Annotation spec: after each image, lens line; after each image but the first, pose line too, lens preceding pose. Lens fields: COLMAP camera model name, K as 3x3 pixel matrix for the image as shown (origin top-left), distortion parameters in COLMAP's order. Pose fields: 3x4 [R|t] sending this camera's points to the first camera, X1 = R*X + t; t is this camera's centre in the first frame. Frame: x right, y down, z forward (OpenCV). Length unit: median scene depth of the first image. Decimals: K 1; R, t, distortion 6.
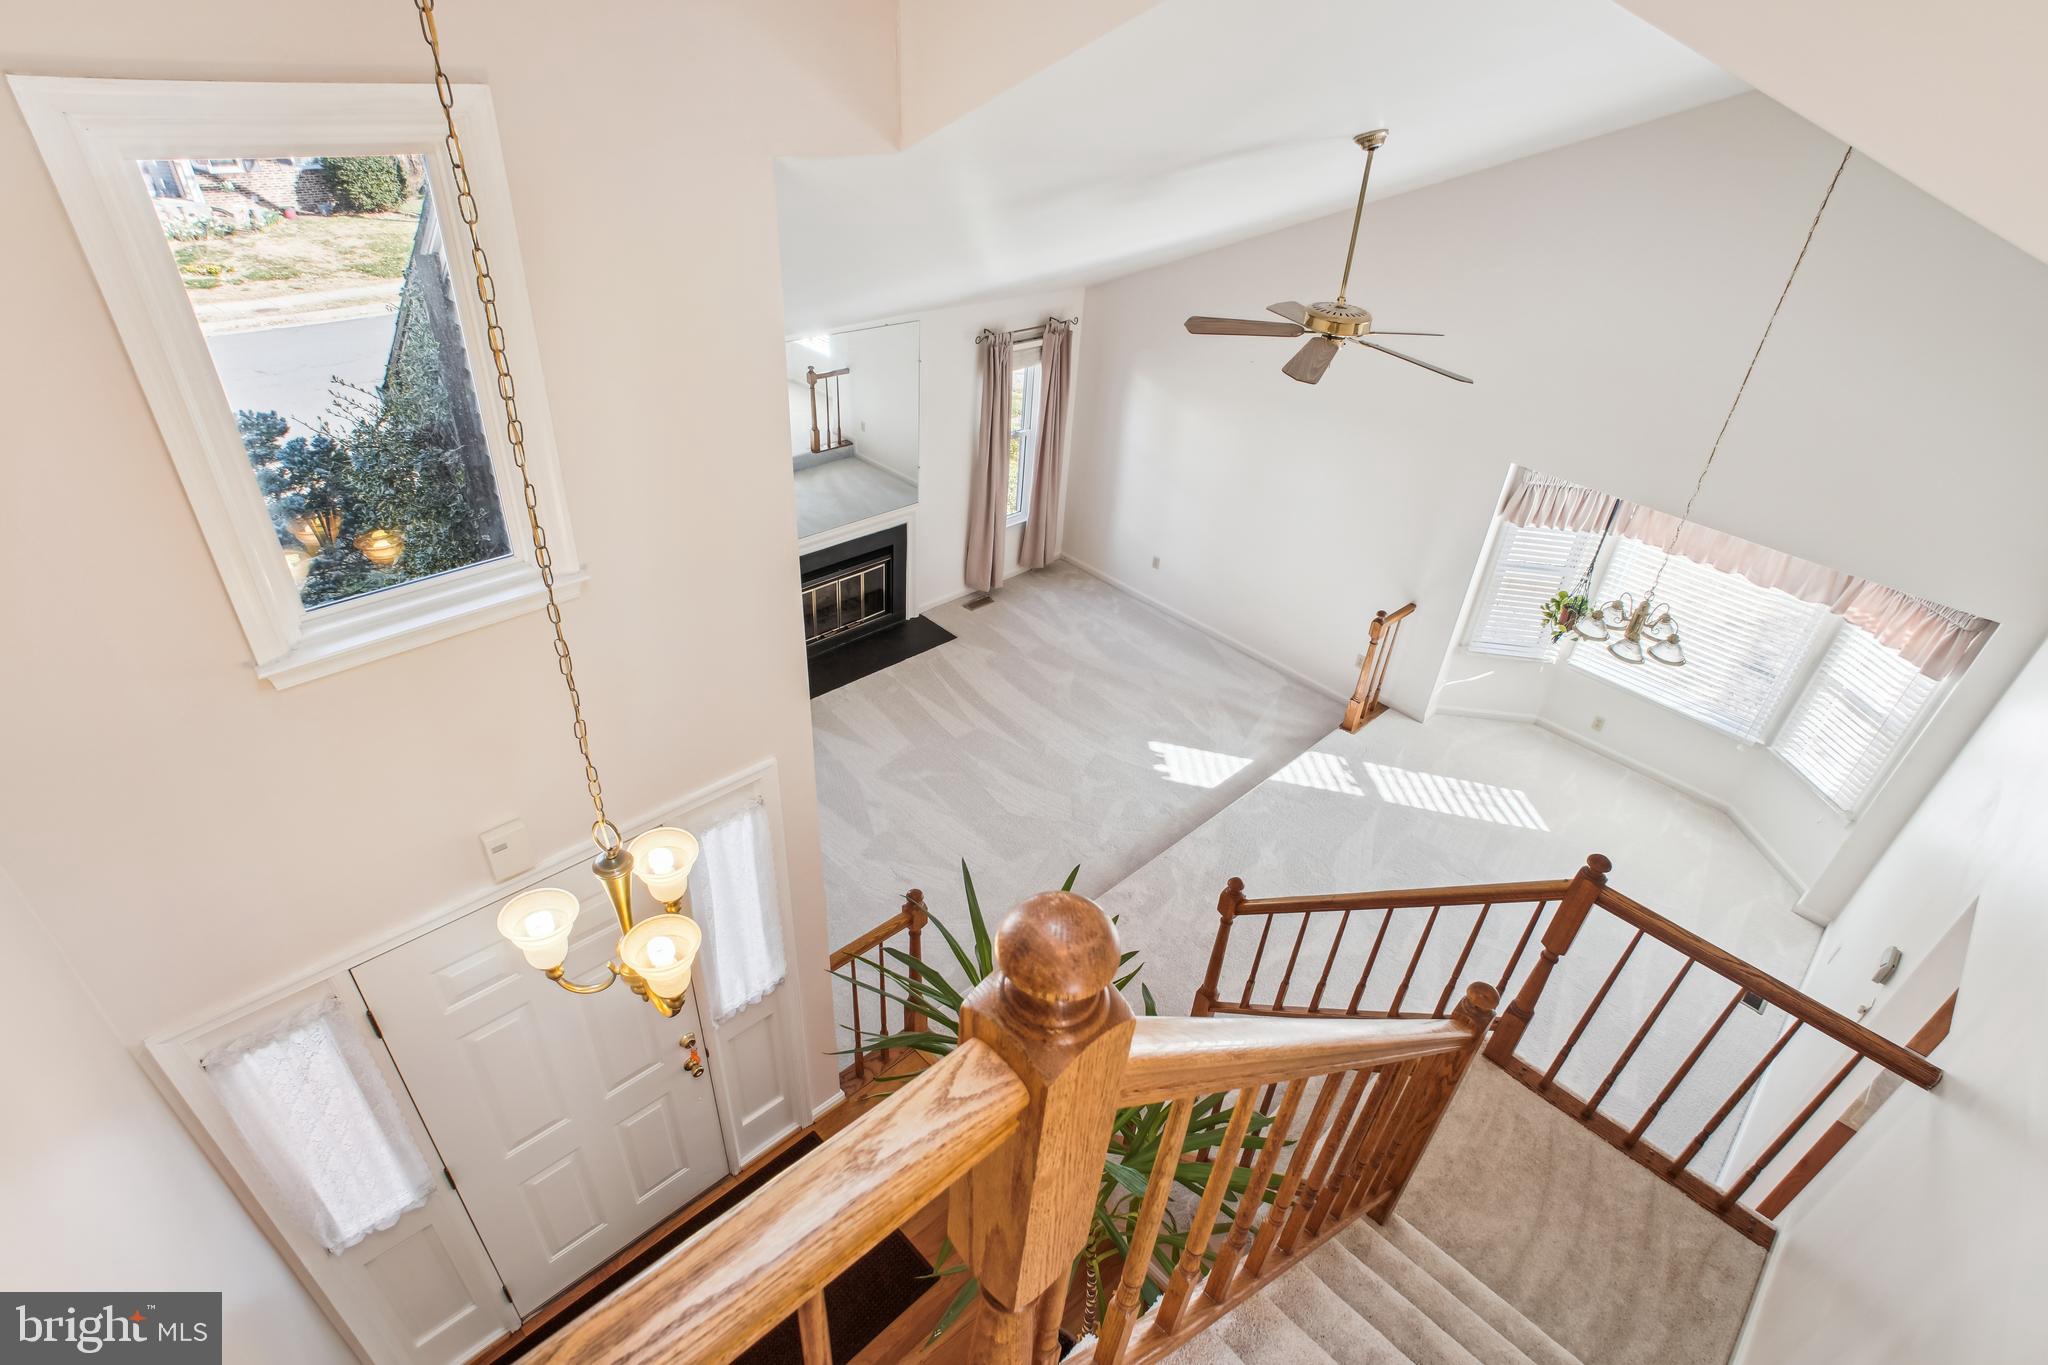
lens RADIAL K [[973.8, 0, 1024.0], [0, 973.8, 682.5], [0, 0, 1]] dist [-0.043597, -0.011295]
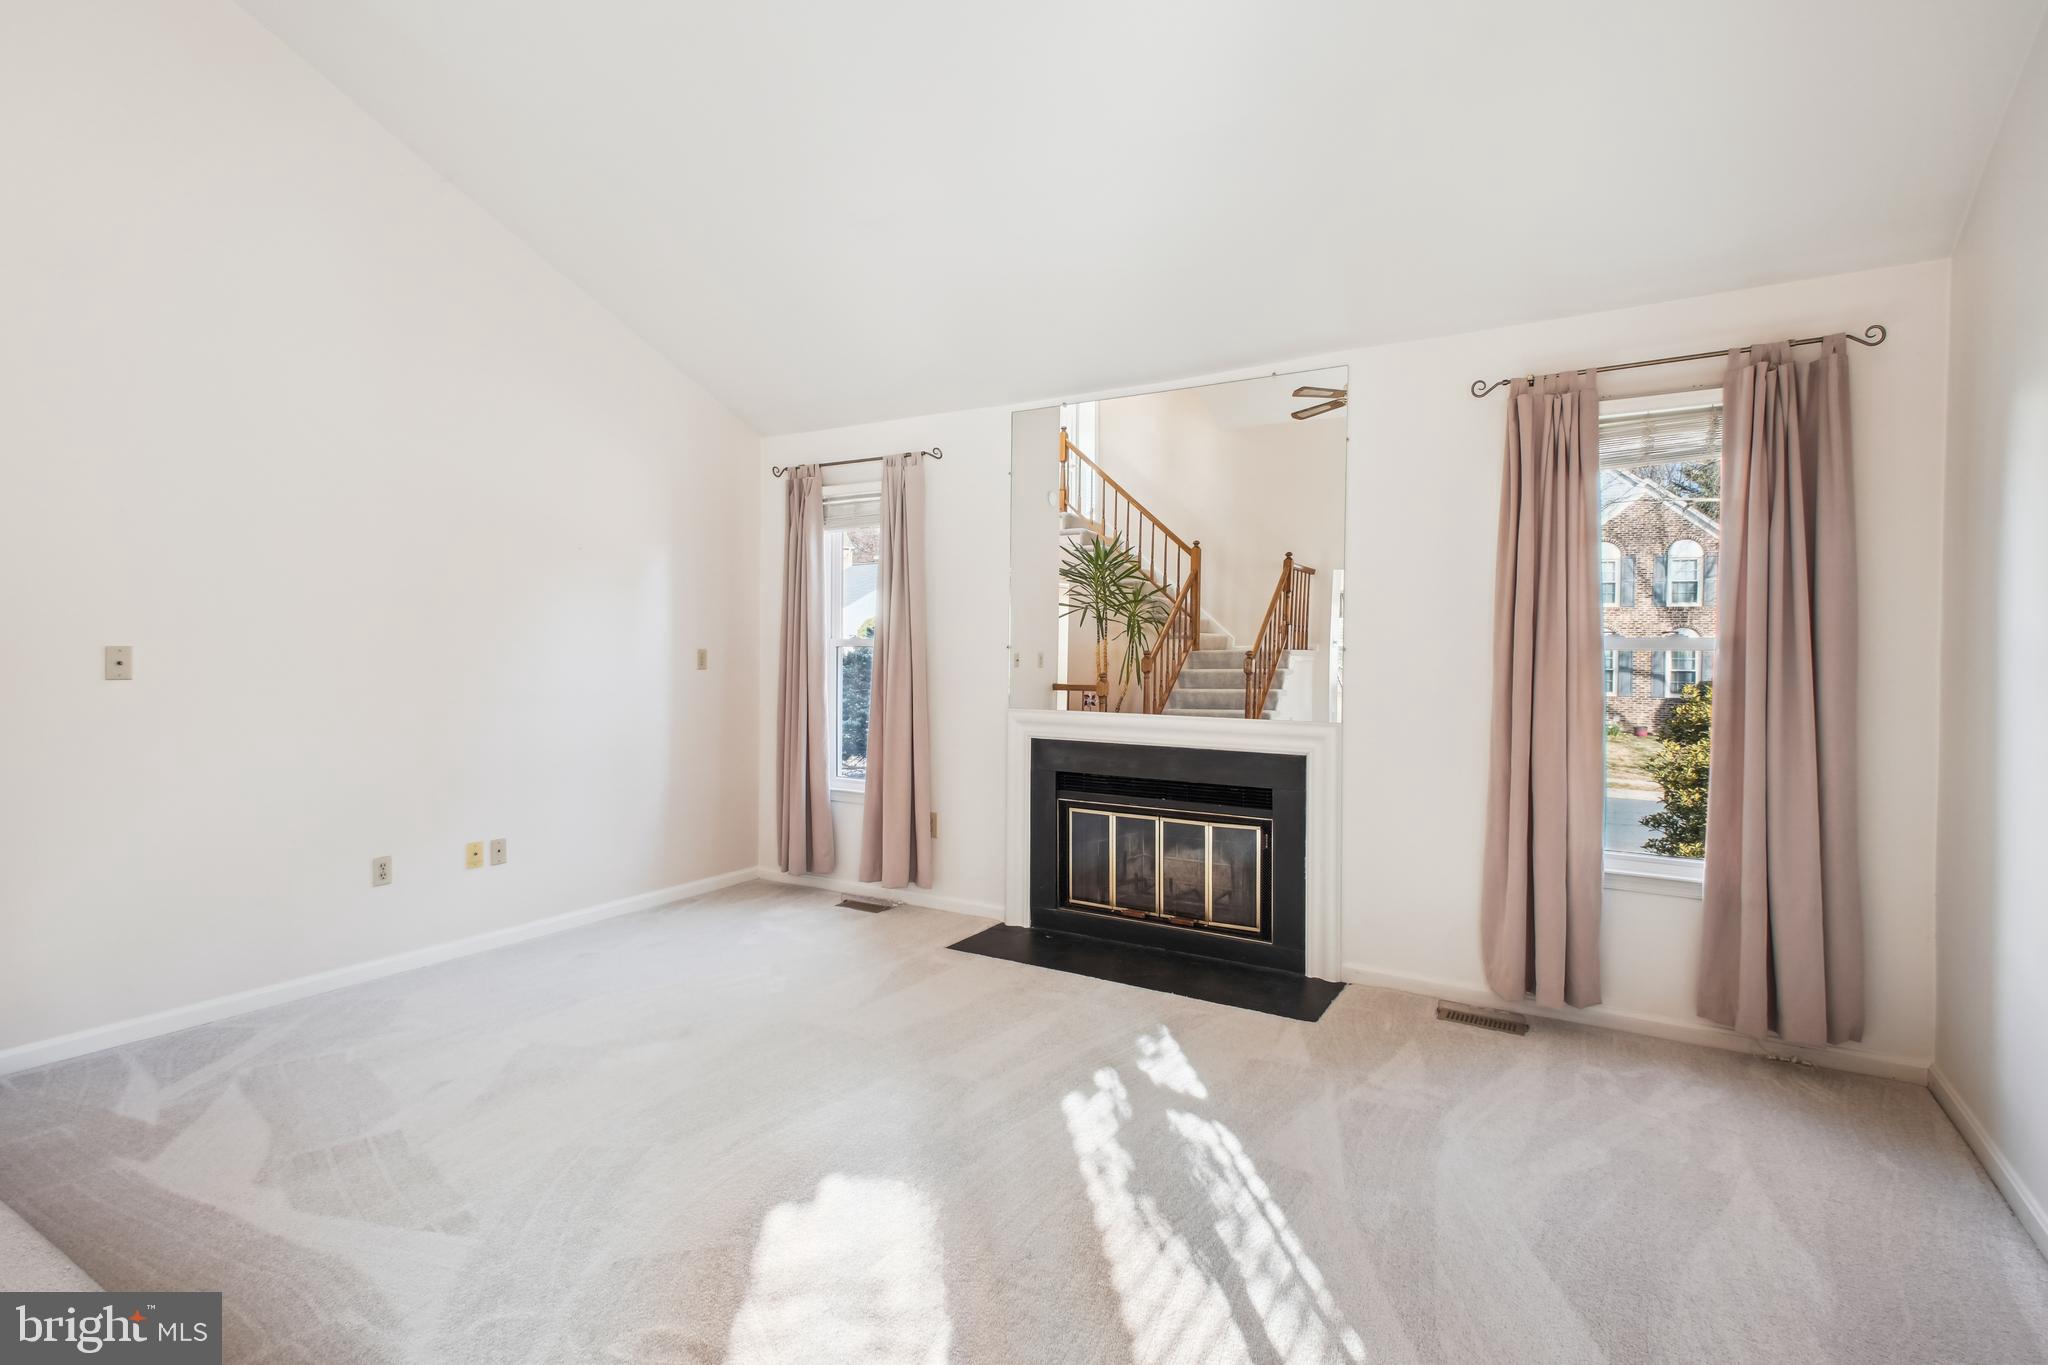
lens RADIAL K [[972.5, 0, 1027.9], [0, 972.5, 670.6], [0, 0, 1]] dist [0.034750, -0.011187]
pose [[0.265083, -0.038574, -0.963454, 0.326334], [-0.534356, 0.825852, -0.180087, -0.030041], [0.802617, 0.562565, 0.198307, 0.739502]]
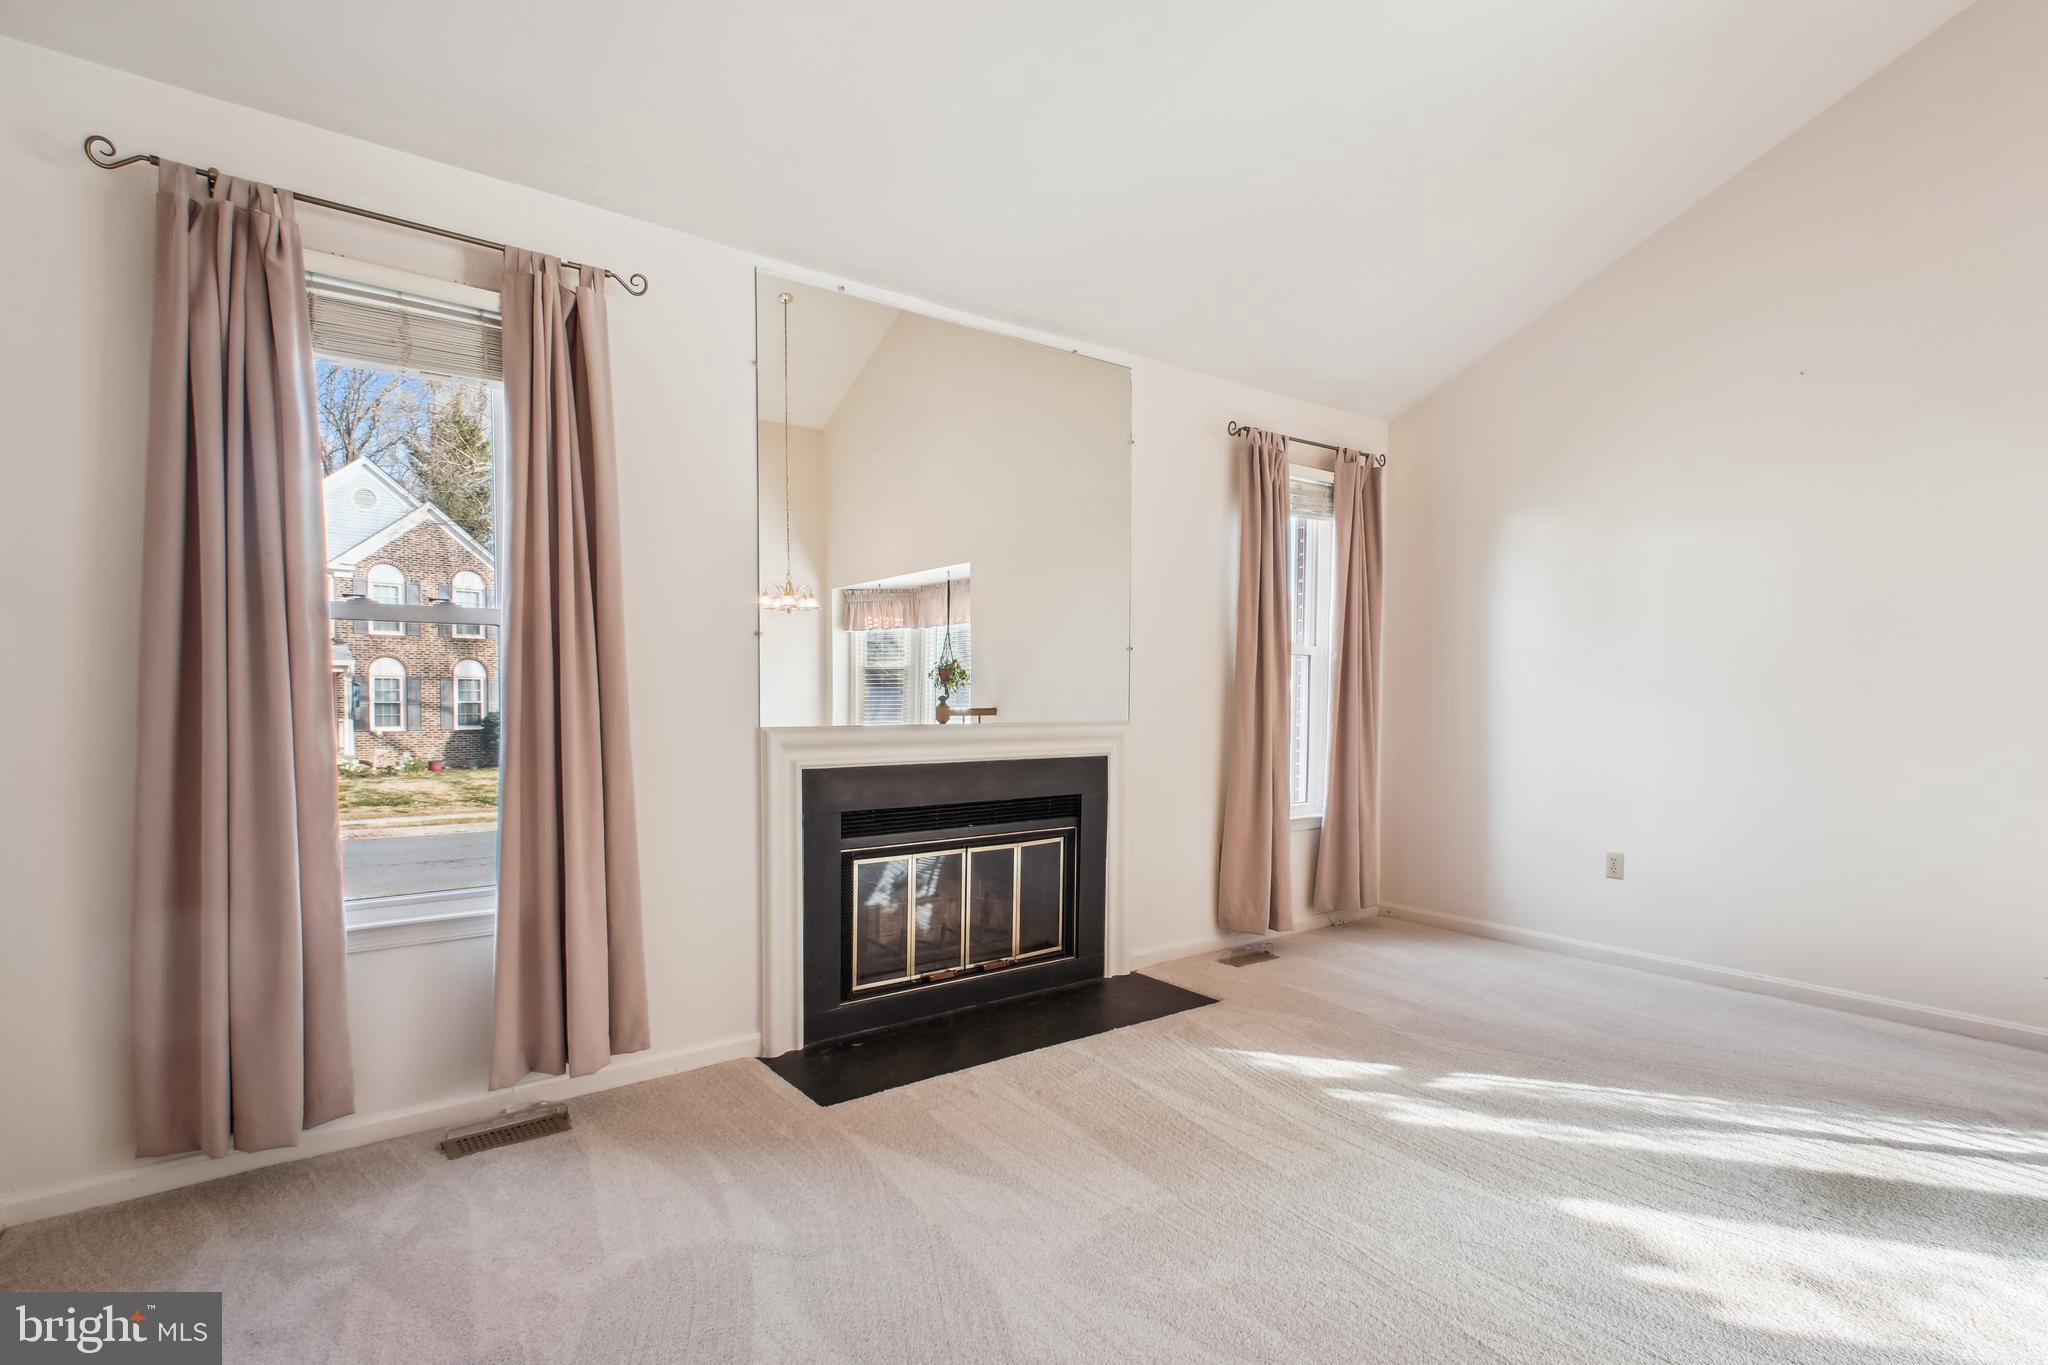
lens RADIAL K [[1007.3, 0, 1035.9], [0, 1007.3, 723.1], [0, 0, 1]] dist [0.032231, -0.000144]
pose [[0.991450, -0.055677, -0.118013, -0.092990], [-0.016779, 0.842494, -0.538444, 0.100378], [0.129404, 0.535820, 0.834357, 0.540026]]
